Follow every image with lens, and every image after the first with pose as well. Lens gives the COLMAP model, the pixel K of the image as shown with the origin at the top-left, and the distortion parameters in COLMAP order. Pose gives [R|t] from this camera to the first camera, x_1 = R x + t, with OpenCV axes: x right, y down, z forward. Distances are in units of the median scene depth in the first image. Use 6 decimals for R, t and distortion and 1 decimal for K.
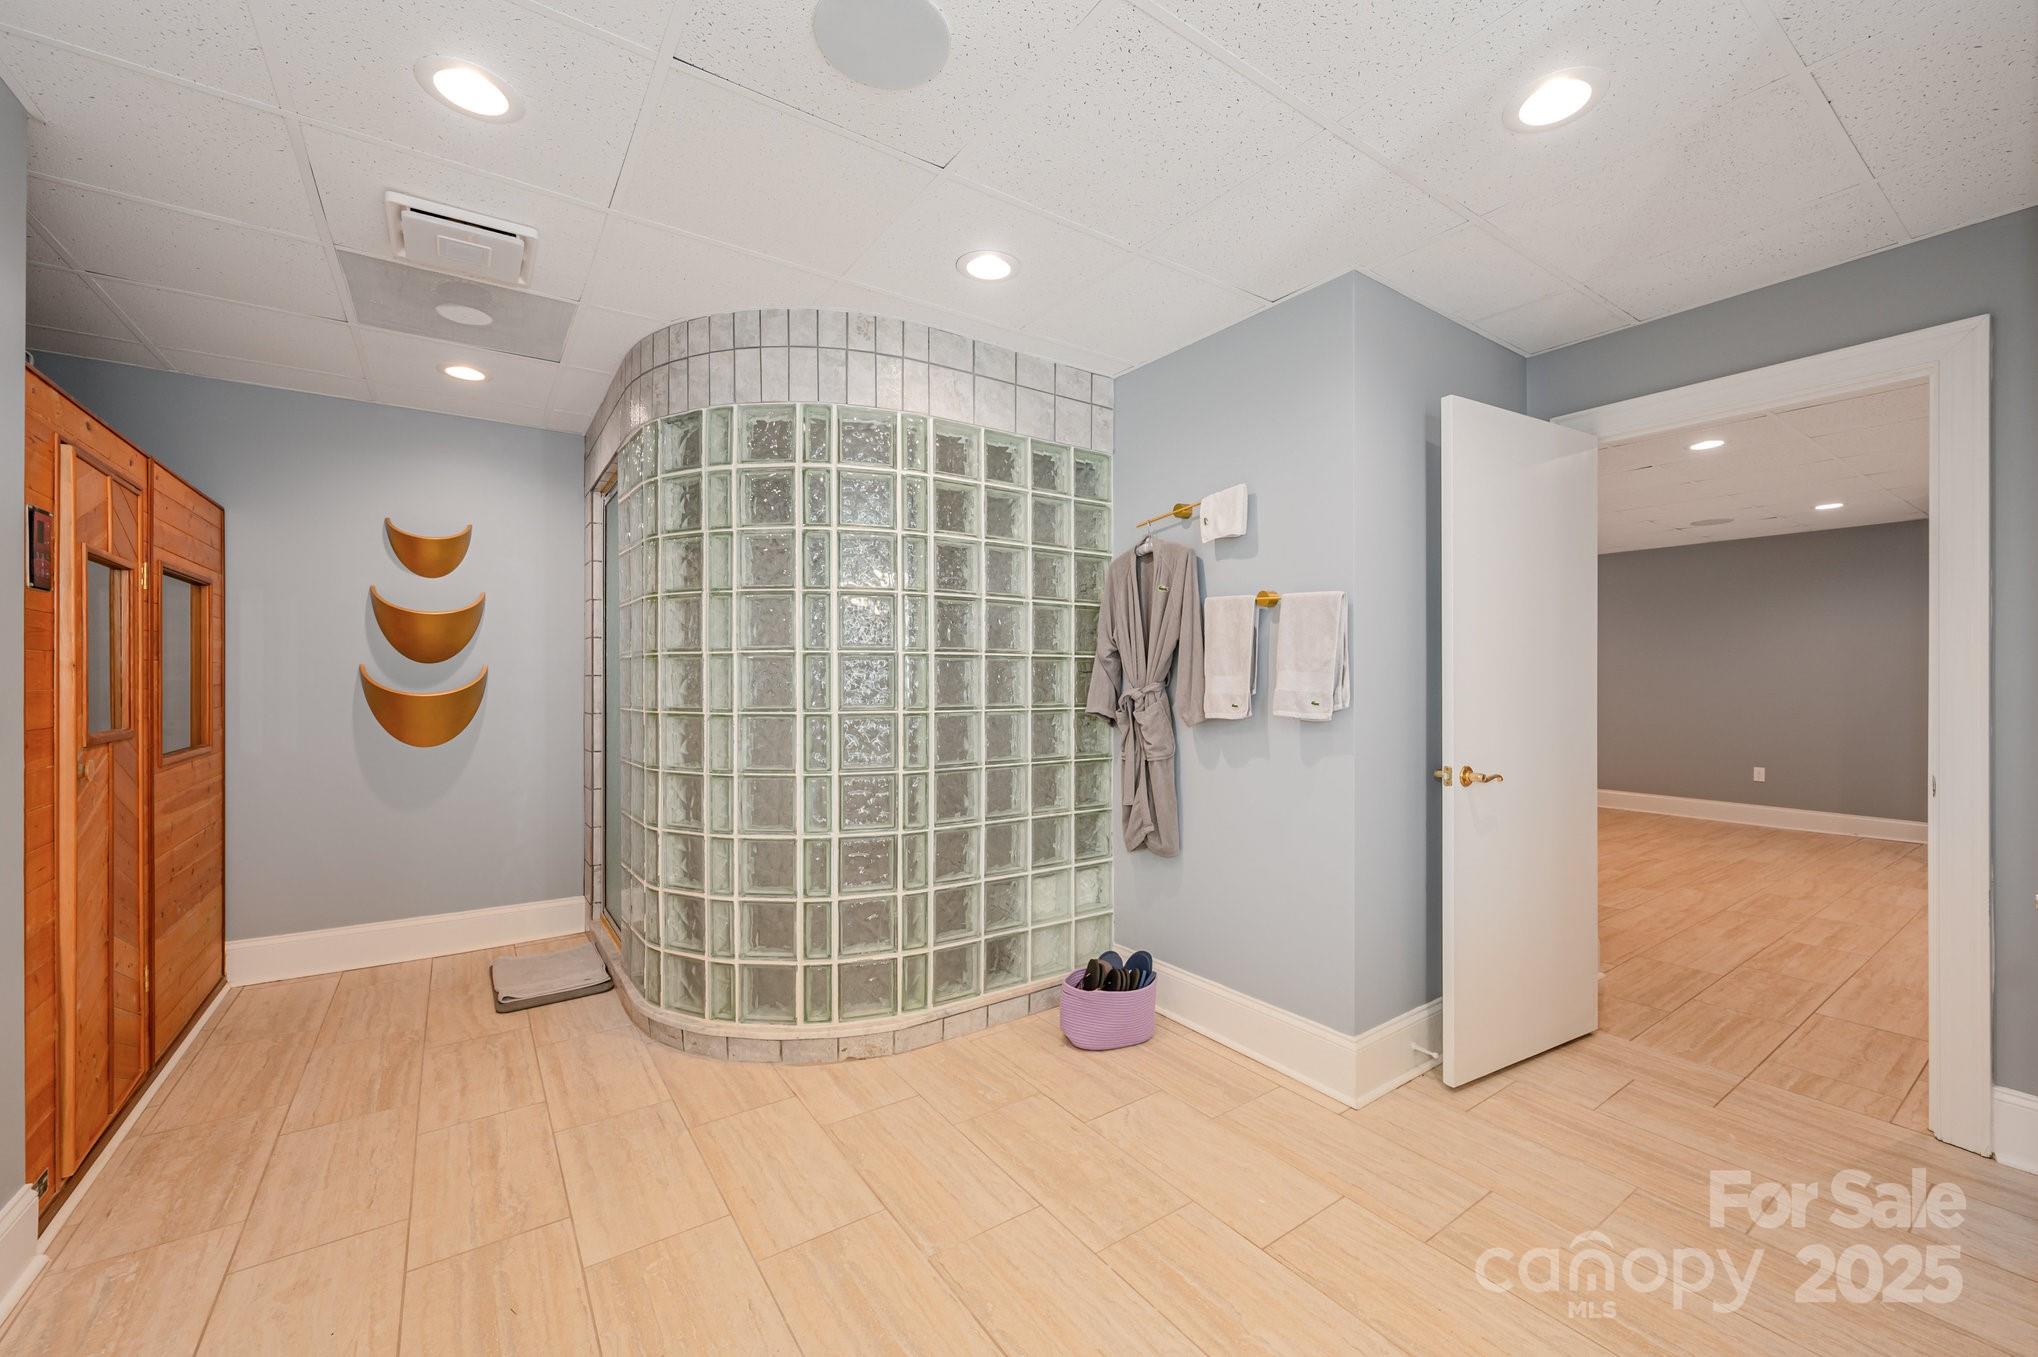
lens RADIAL K [[820.4, 0, 1027.4], [0, 820.4, 673.2], [0, 0, 1]] dist [0.029195, 0.000075]
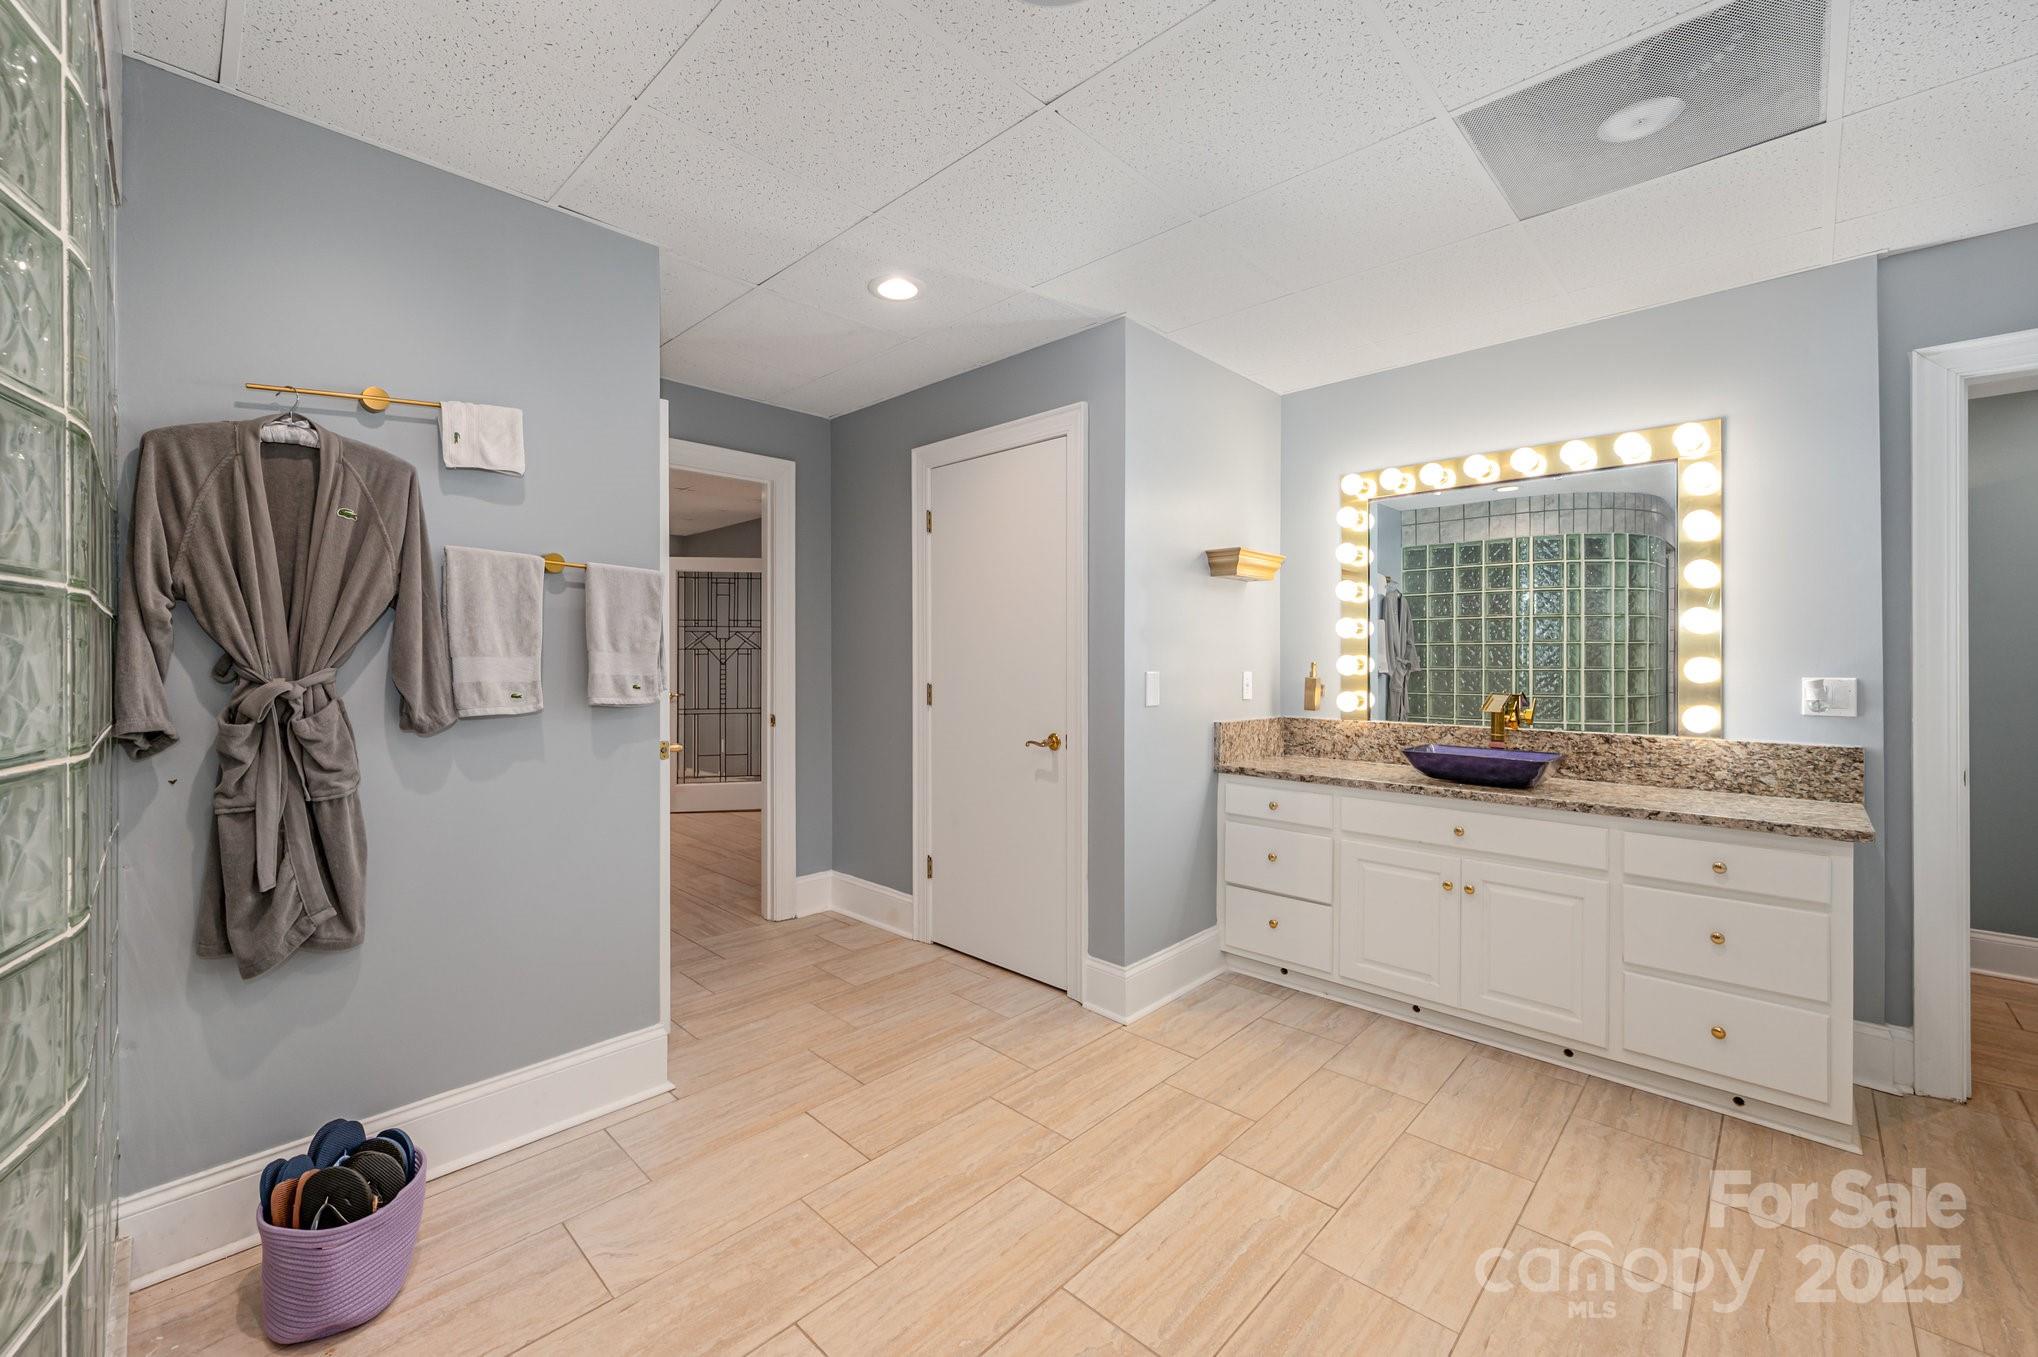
lens RADIAL K [[813.8, 0, 1022.3], [0, 813.8, 662.2], [0, 0, 1]] dist [-0.001987, -0.000053]
pose [[-0.186962, 0.000735, 0.982367, -0.665226], [0.002280, 0.999997, -0.000314, 0.010623], [-0.982364, 0.002181, -0.186963, 0.788730]]
